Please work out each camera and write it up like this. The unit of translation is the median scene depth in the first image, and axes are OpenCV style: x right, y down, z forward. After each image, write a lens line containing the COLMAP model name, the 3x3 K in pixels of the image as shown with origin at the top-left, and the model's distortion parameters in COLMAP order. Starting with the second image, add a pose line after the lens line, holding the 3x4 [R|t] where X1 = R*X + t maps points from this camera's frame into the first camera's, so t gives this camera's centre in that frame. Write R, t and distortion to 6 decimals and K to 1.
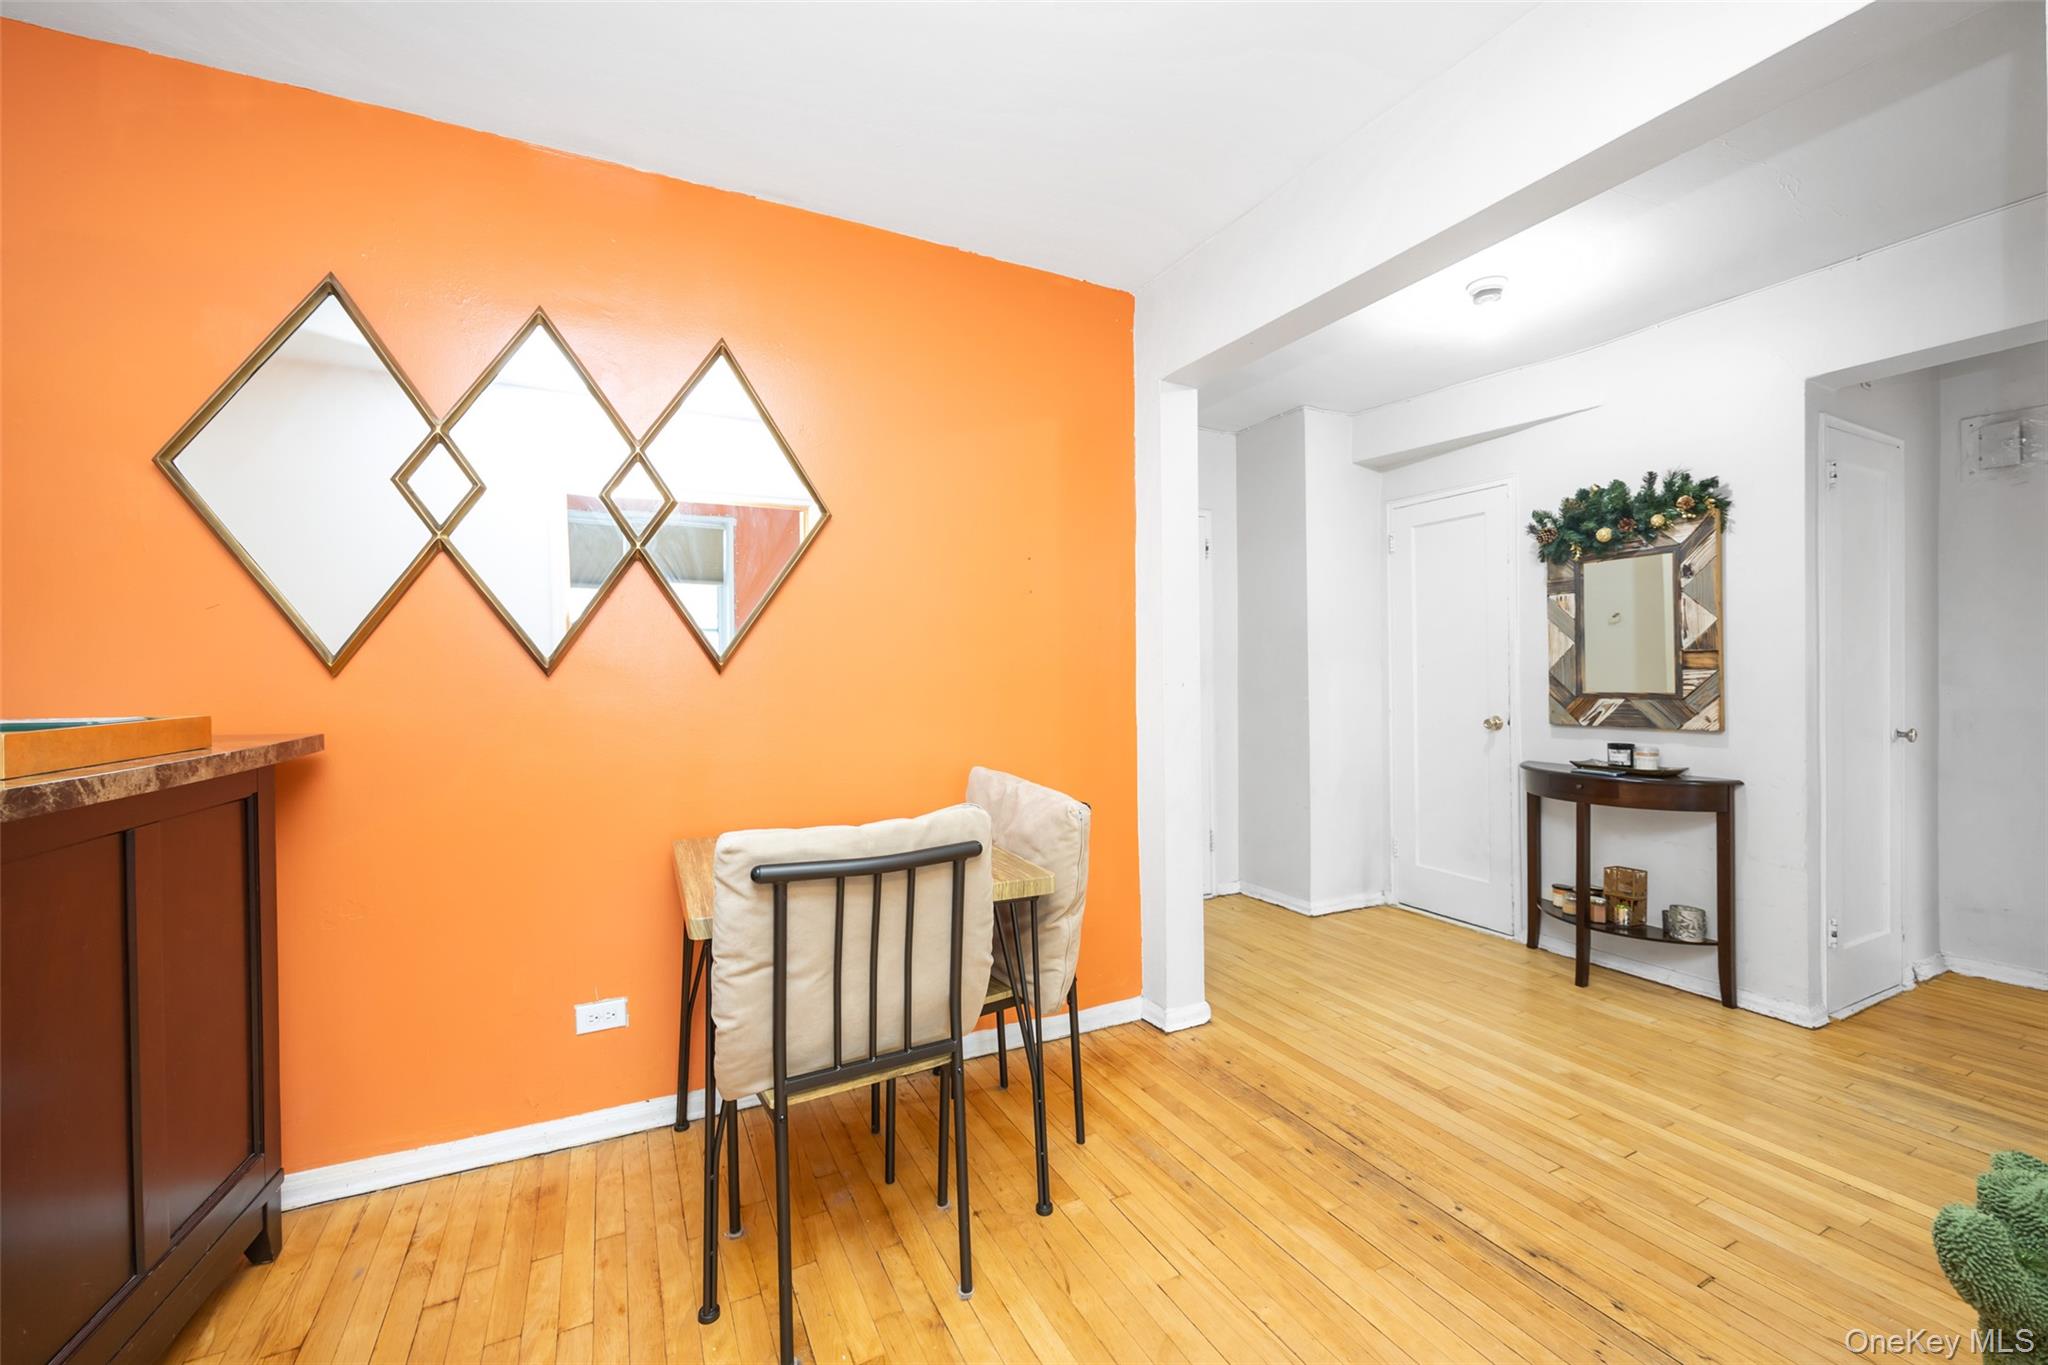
lens RADIAL K [[821.5, 0, 1014.3], [0, 821.5, 677.5], [0, 0, 1]] dist [-0.000681, 0.000085]
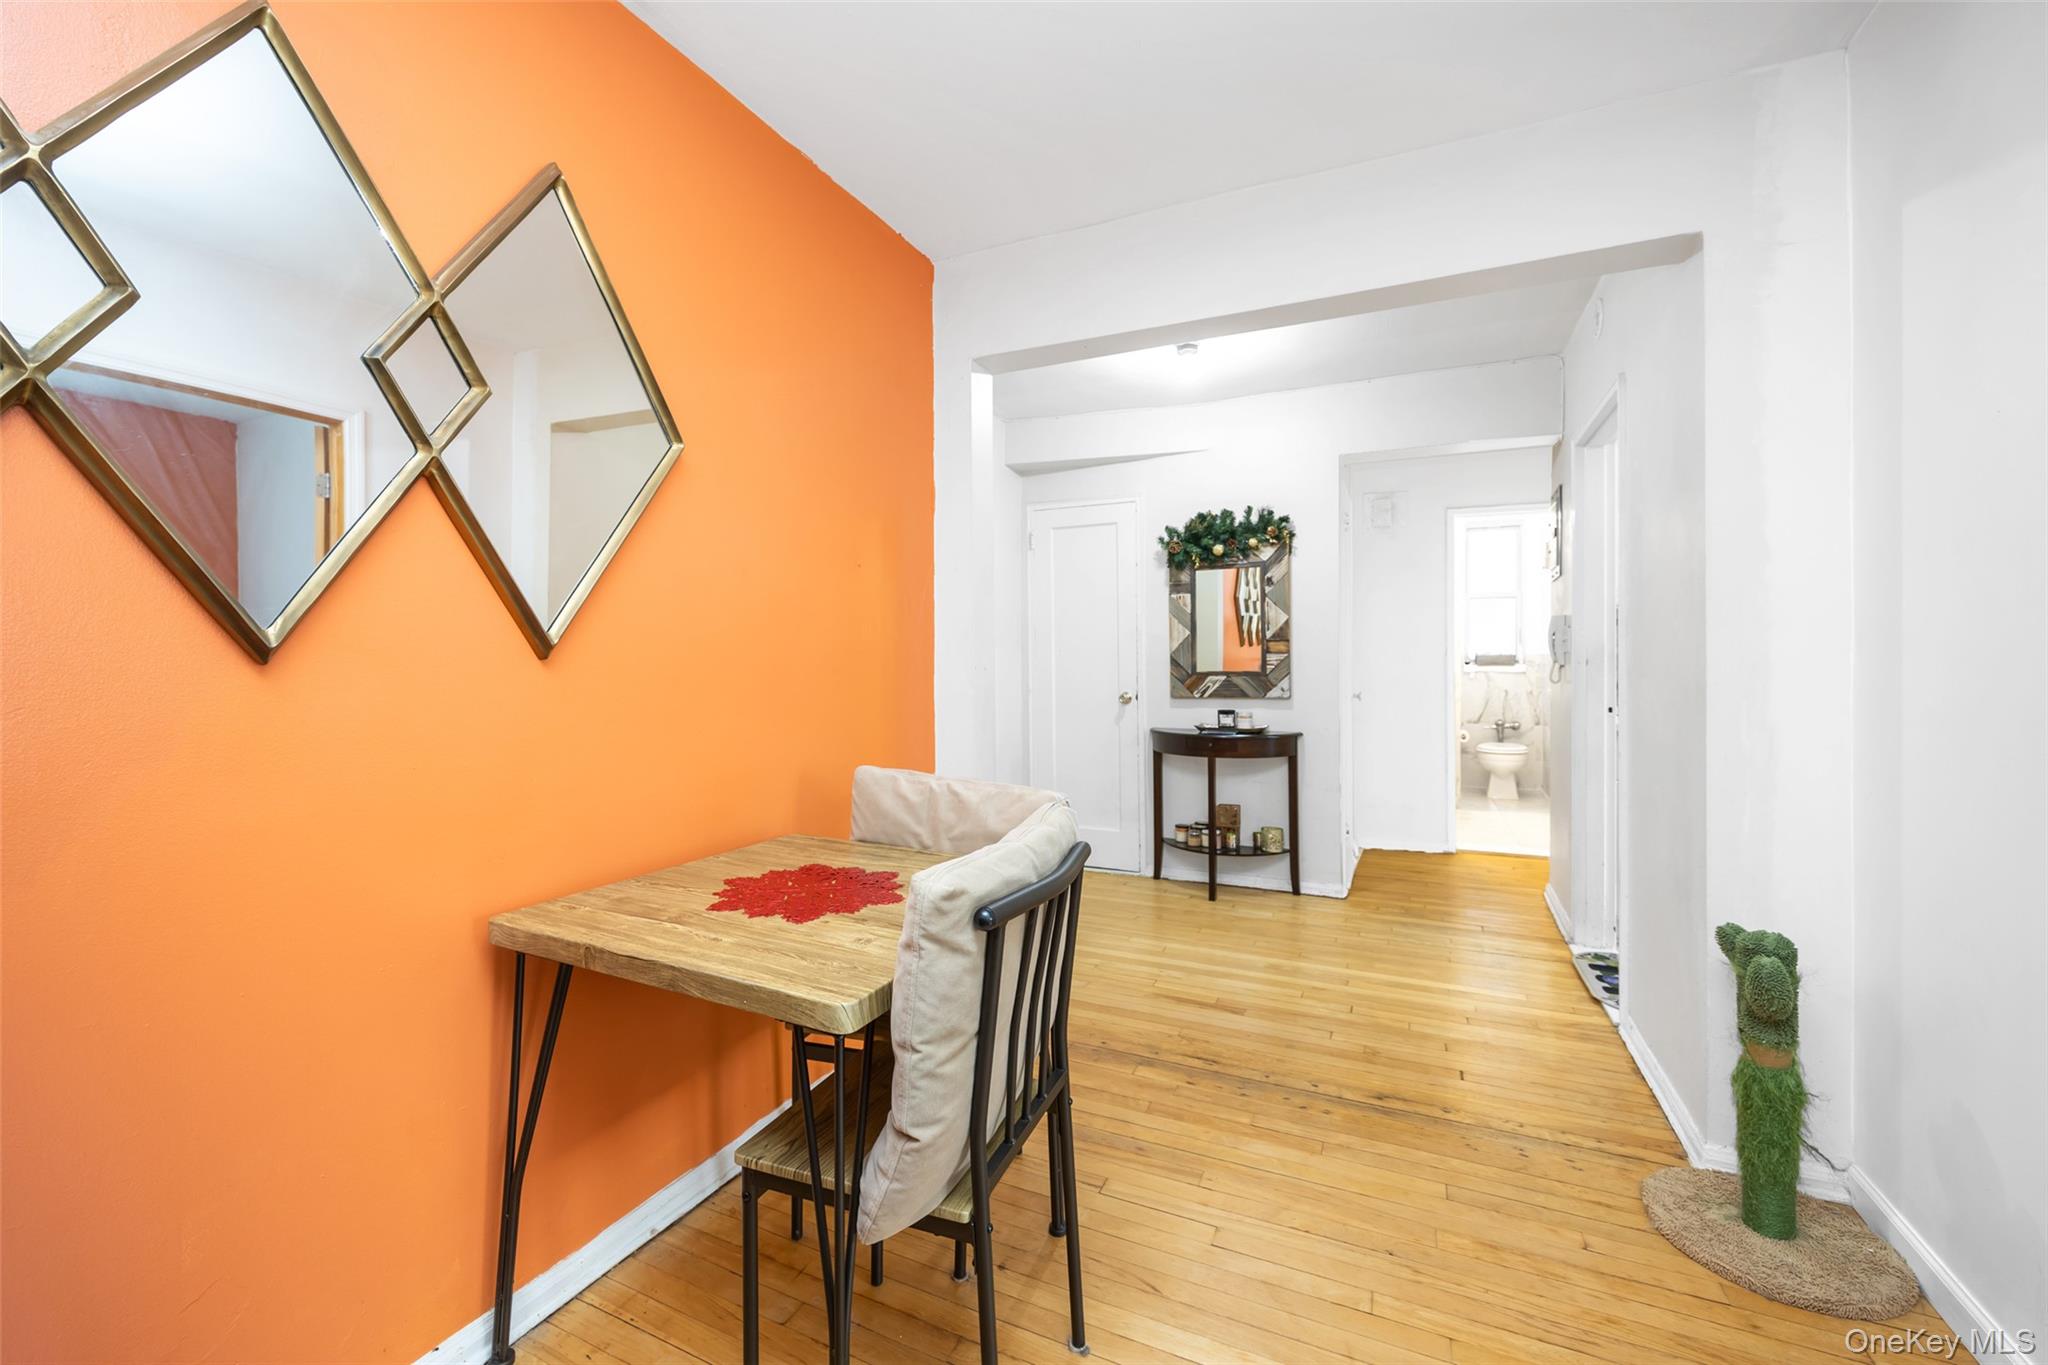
lens RADIAL K [[830.3, 0, 996.9], [0, 830.3, 659.8], [0, 0, 1]] dist [-0.000362, 0.000152]
pose [[0.788359, -0.003770, 0.615204, -0.390413], [0.005671, 0.999983, -0.001139, -0.000273], [-0.615189, 0.004387, 0.788367, 0.192353]]
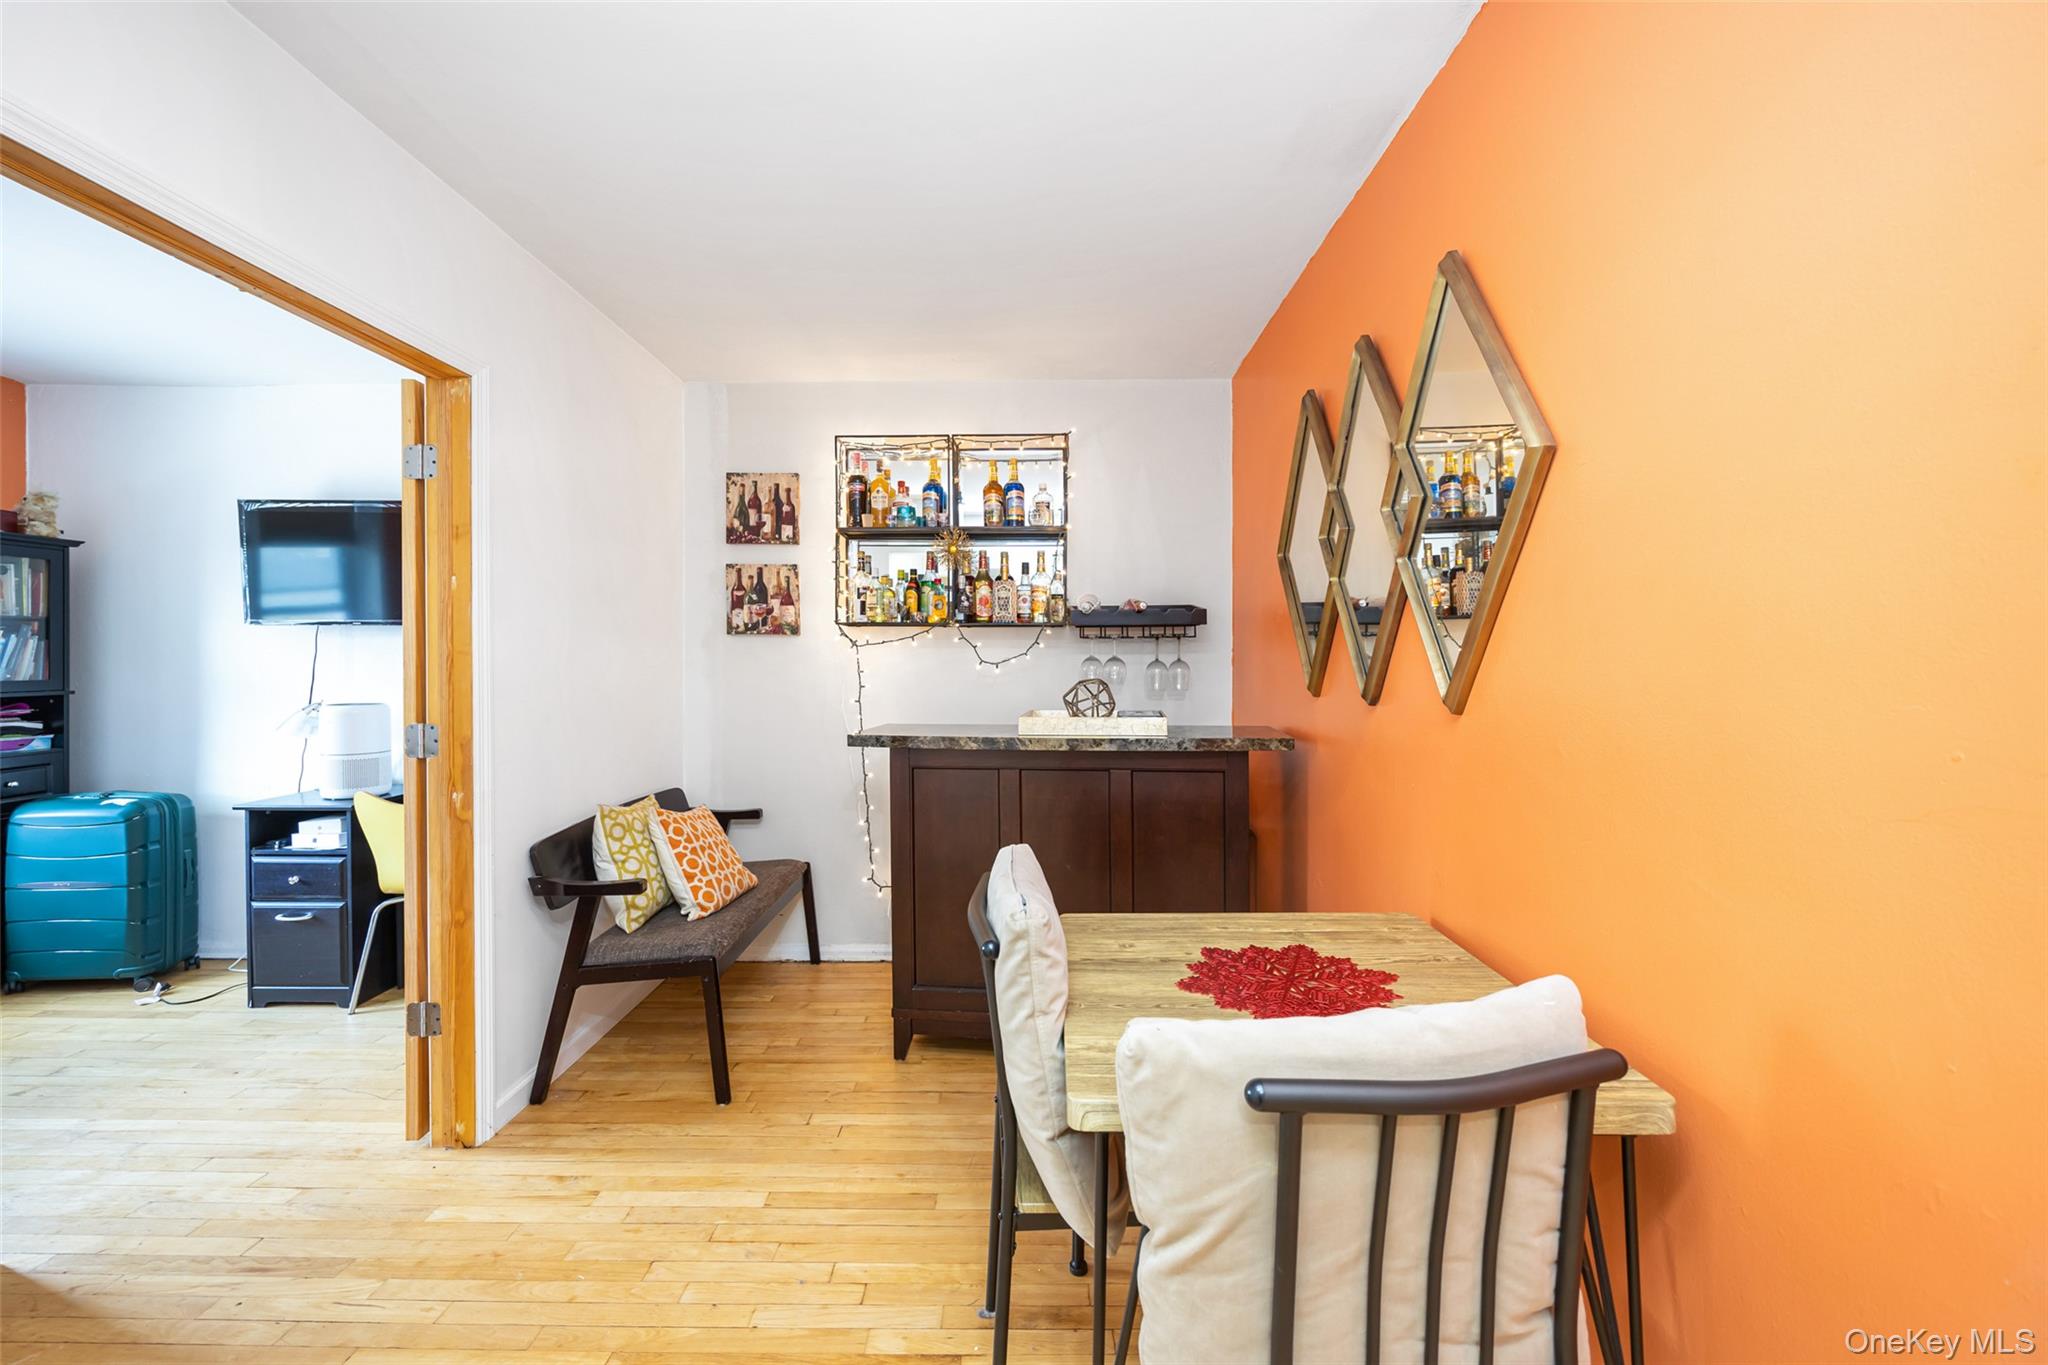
lens RADIAL K [[849.2, 0, 1024.0], [0, 849.2, 682.5], [0, 0, 1]] dist [0.000193, 0.000341]
pose [[-0.430759, 0.021526, -0.902210, 0.351956], [-0.002921, 0.999677, 0.025246, -0.036098], [0.902462, 0.013511, -0.430557, 0.764127]]
